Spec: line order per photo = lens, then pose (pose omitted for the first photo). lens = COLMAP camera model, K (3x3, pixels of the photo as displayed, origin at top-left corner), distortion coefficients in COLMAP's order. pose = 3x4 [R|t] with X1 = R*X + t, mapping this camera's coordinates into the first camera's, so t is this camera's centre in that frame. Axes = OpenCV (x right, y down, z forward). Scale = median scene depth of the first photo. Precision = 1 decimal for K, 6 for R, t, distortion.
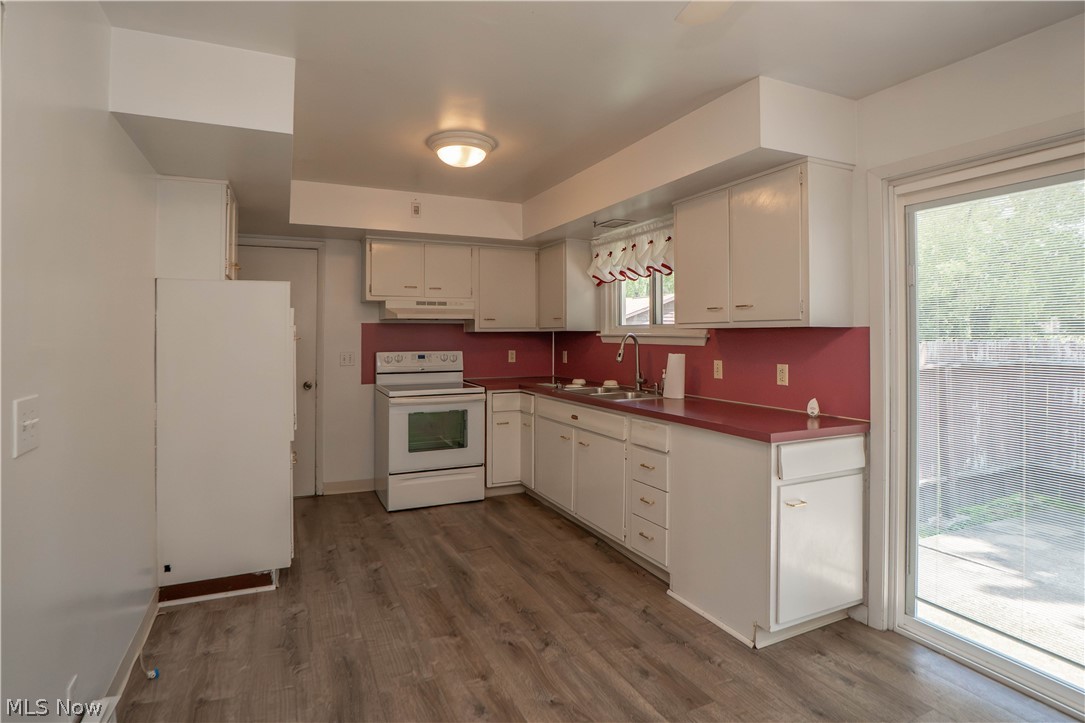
lens RADIAL K [[507.1, 0, 508.4], [0, 507.1, 345.1], [0, 0, 1]] dist [-0.043068, -0.000550]
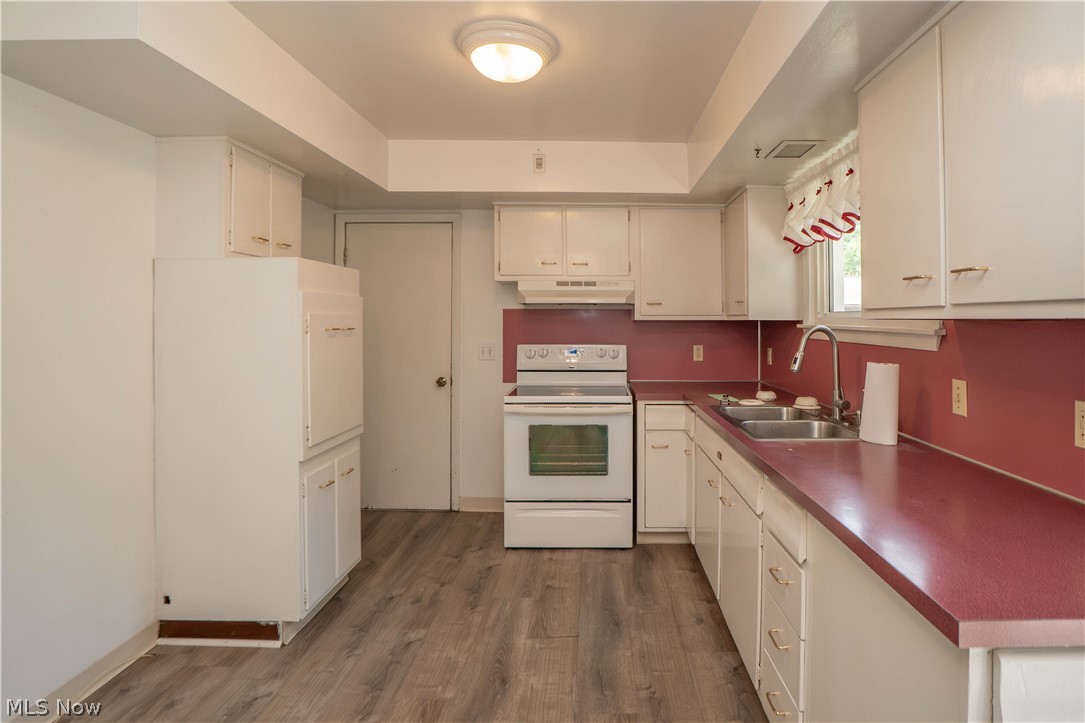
lens RADIAL K [[568.6, 0, 545.3], [0, 568.6, 325.4], [0, 0, 1]] dist [-0.040475, 0.000280]
pose [[0.930675, 0.008289, -0.365752, 0.144612], [-0.013138, 0.999856, -0.010770, -0.009279], [0.365610, 0.014829, 0.930650, 0.195867]]
